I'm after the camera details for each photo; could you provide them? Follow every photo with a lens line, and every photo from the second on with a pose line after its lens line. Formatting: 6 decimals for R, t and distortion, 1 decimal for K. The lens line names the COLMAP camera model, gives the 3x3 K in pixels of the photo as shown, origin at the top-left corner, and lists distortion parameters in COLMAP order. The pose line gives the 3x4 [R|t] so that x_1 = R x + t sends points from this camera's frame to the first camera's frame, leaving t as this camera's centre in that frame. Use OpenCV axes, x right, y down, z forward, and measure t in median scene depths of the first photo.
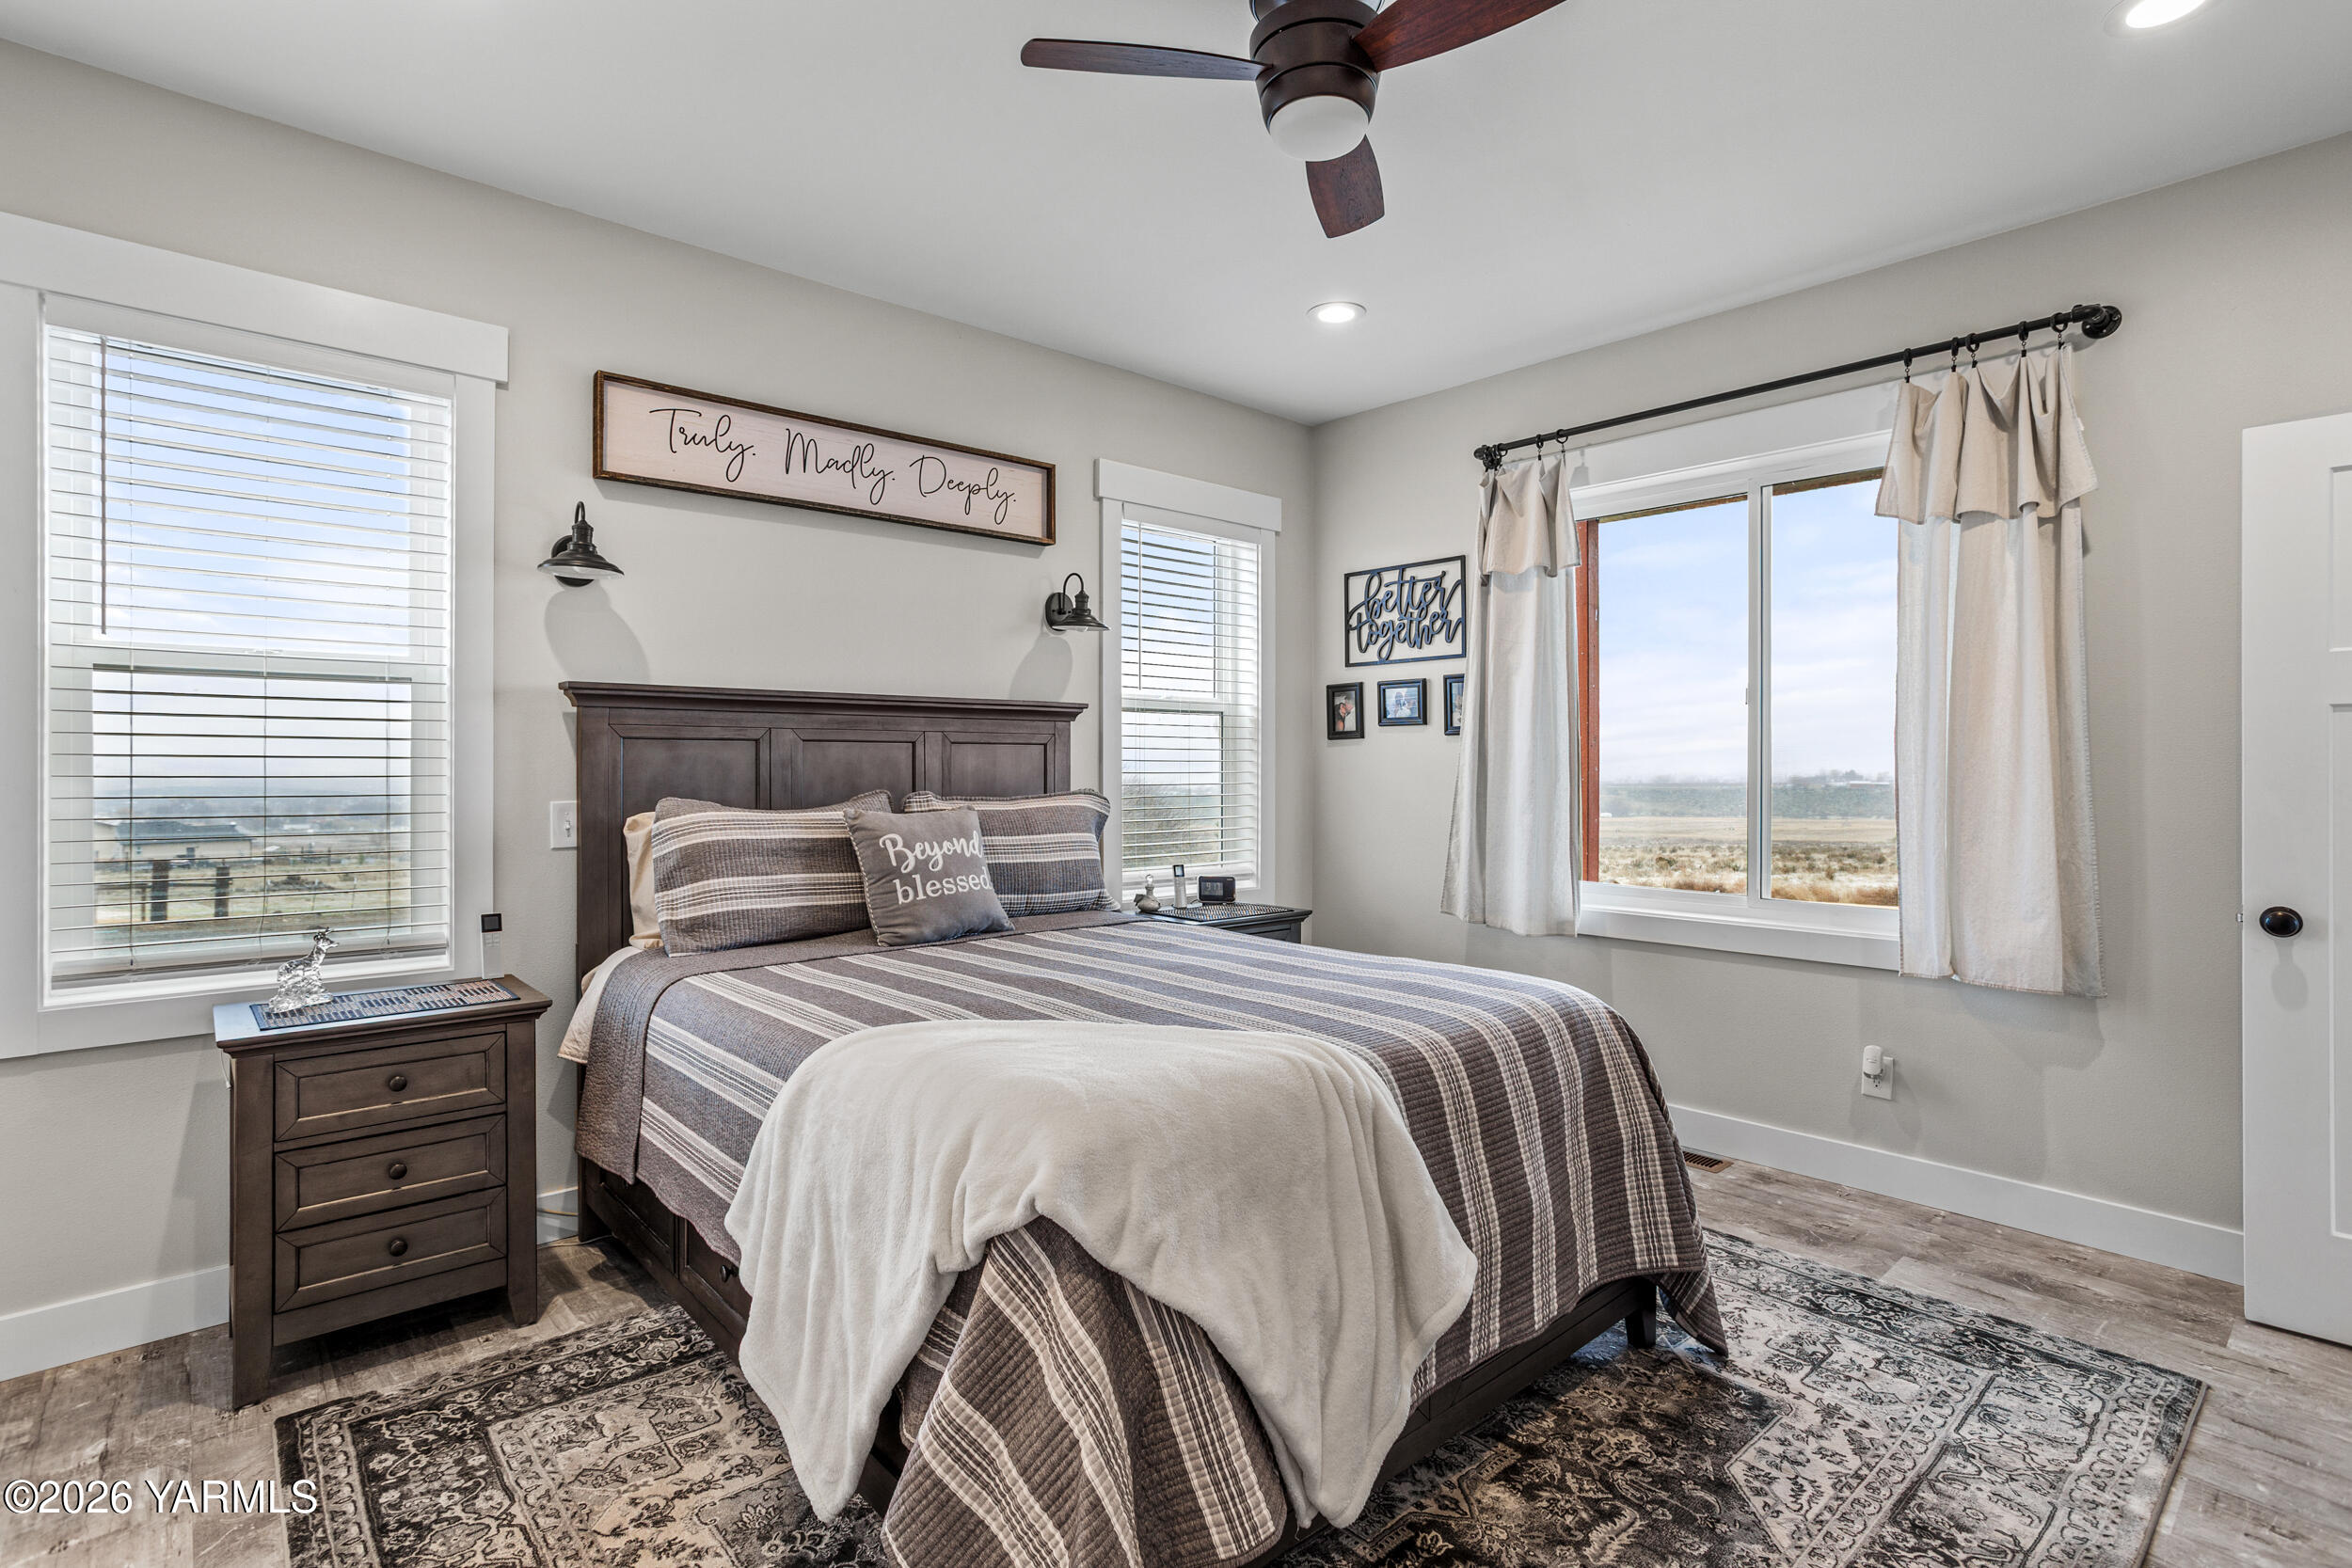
lens RADIAL K [[1140.8, 0, 1160.2], [0, 1140.8, 747.8], [0, 0, 1]] dist [-0.057778, 0.034318]
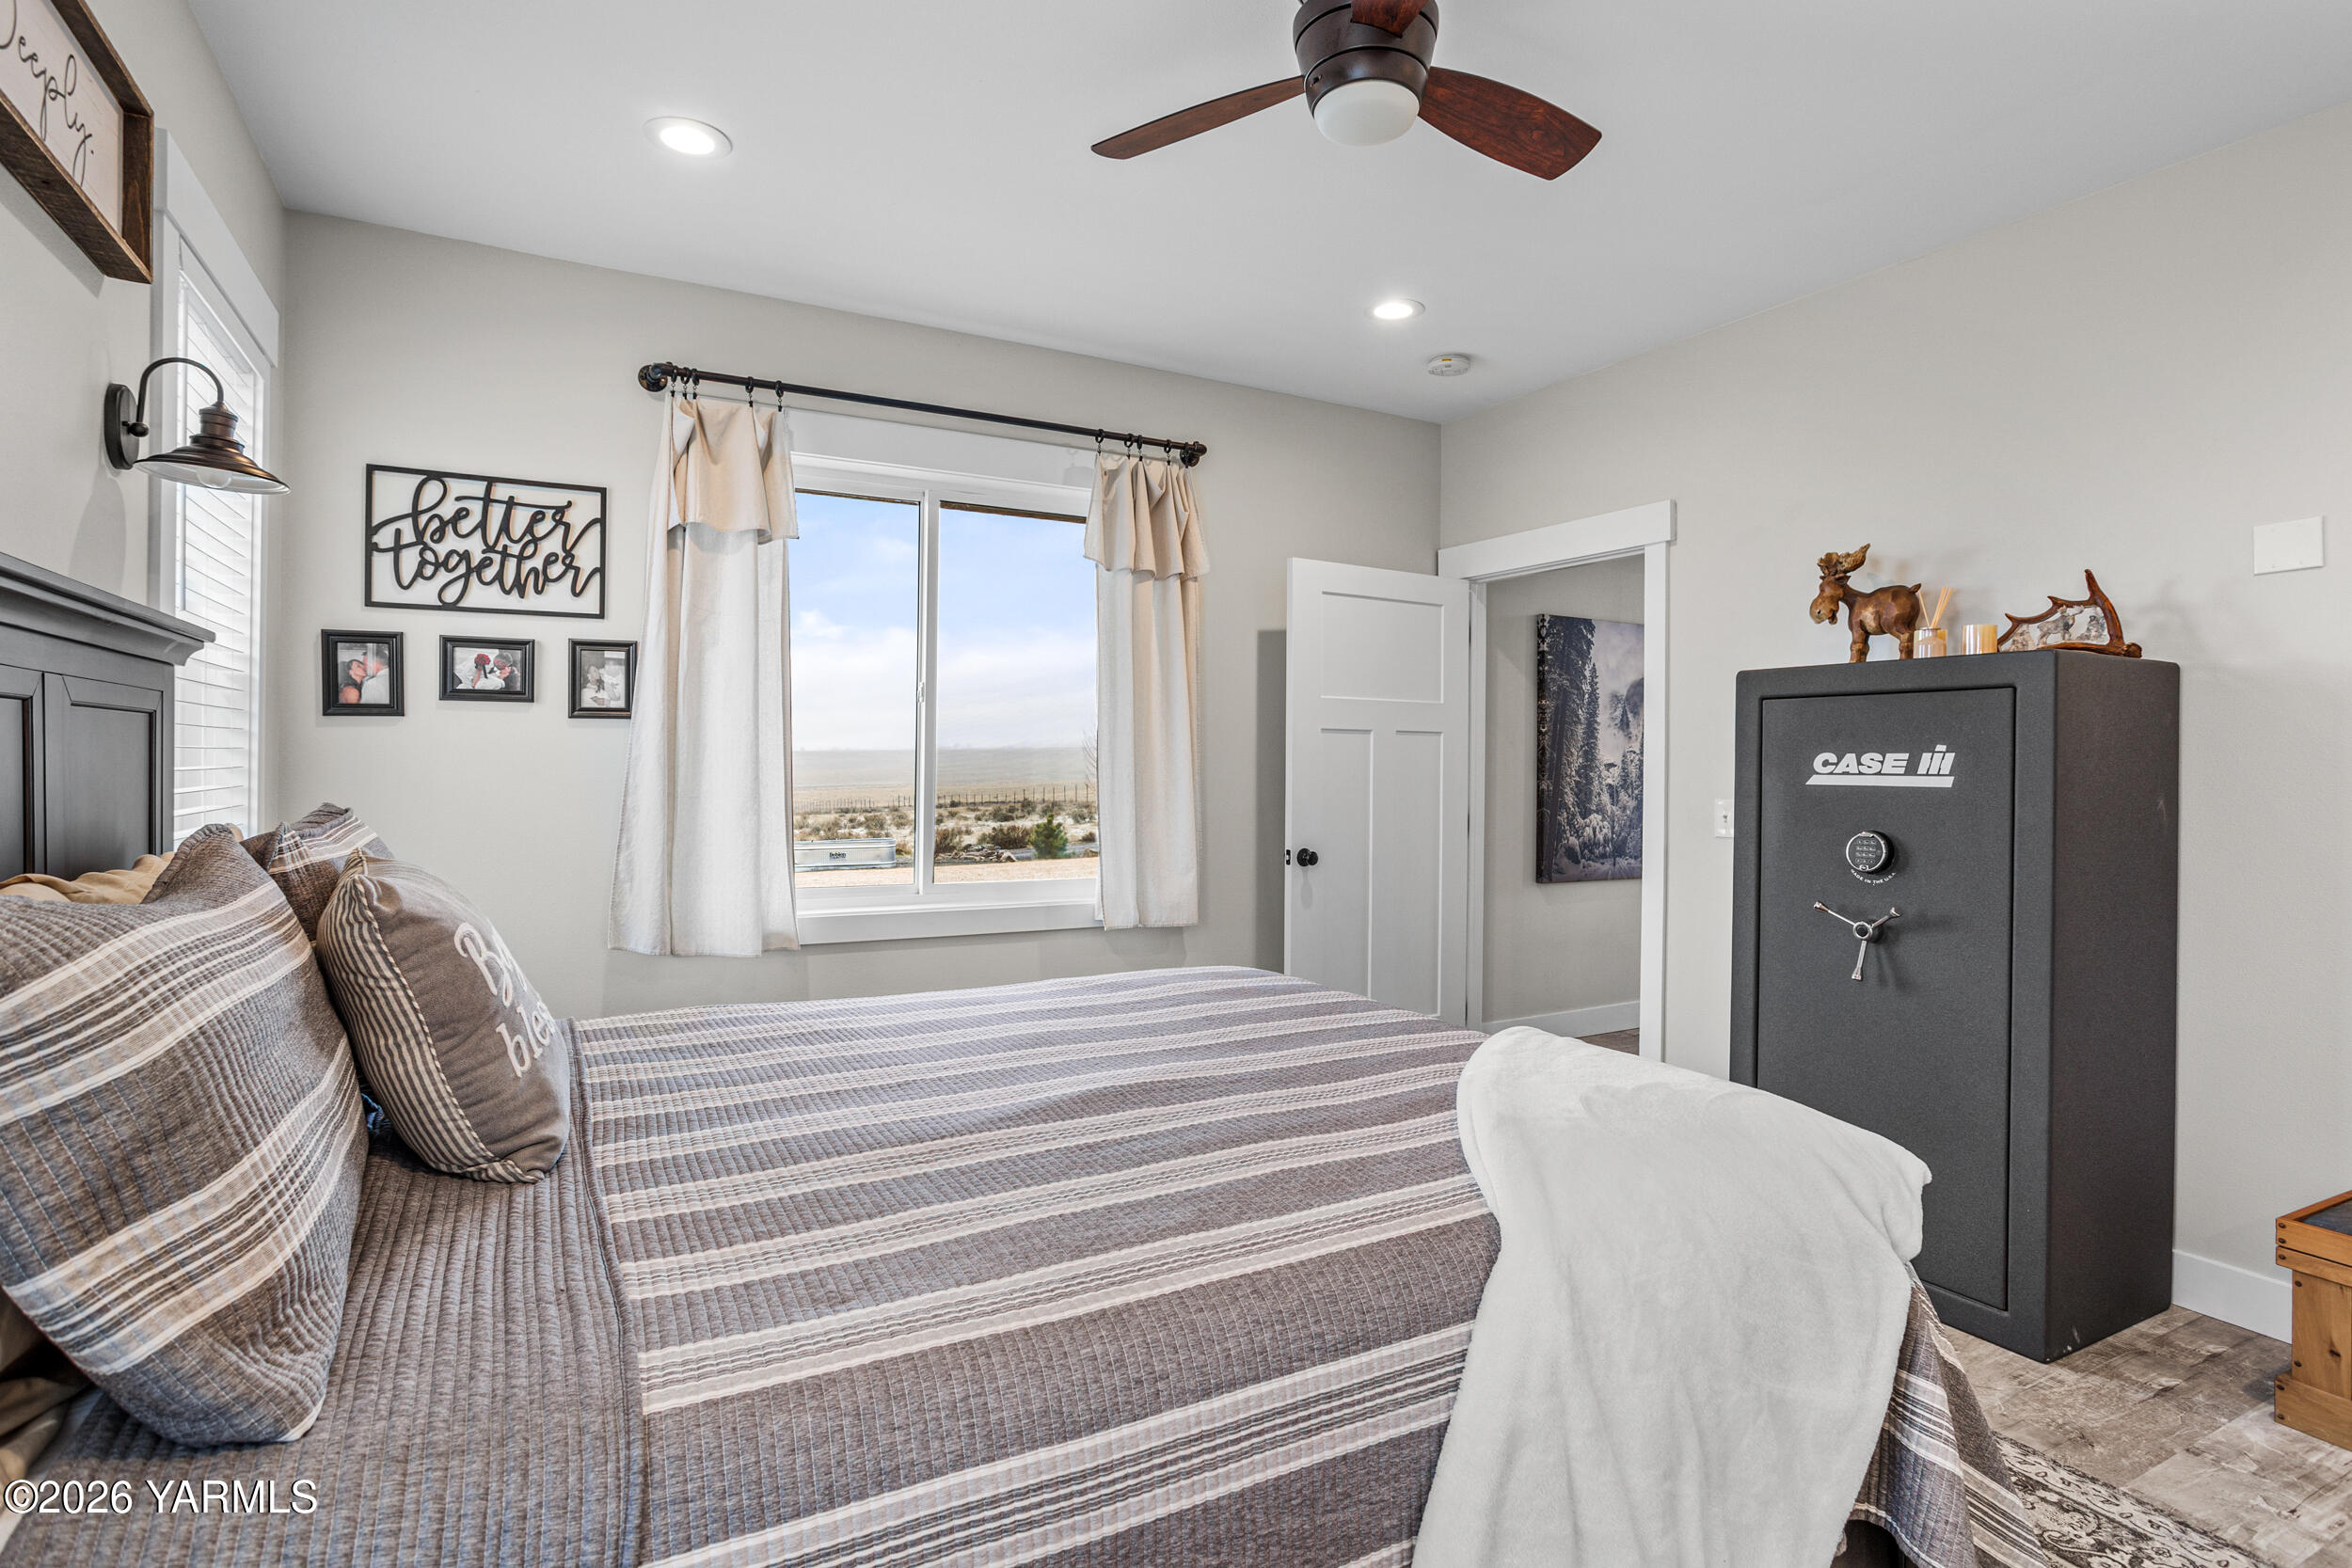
lens RADIAL K [[1163.7, 0, 1166.4], [0, 1163.7, 745.2], [0, 0, 1]] dist [-0.055077, 0.035021]
pose [[0.231611, 0.011454, 0.972741, -0.397283], [-0.023992, 0.999694, -0.006059, 0.002378], [-0.972513, -0.021935, 0.231815, 0.428171]]
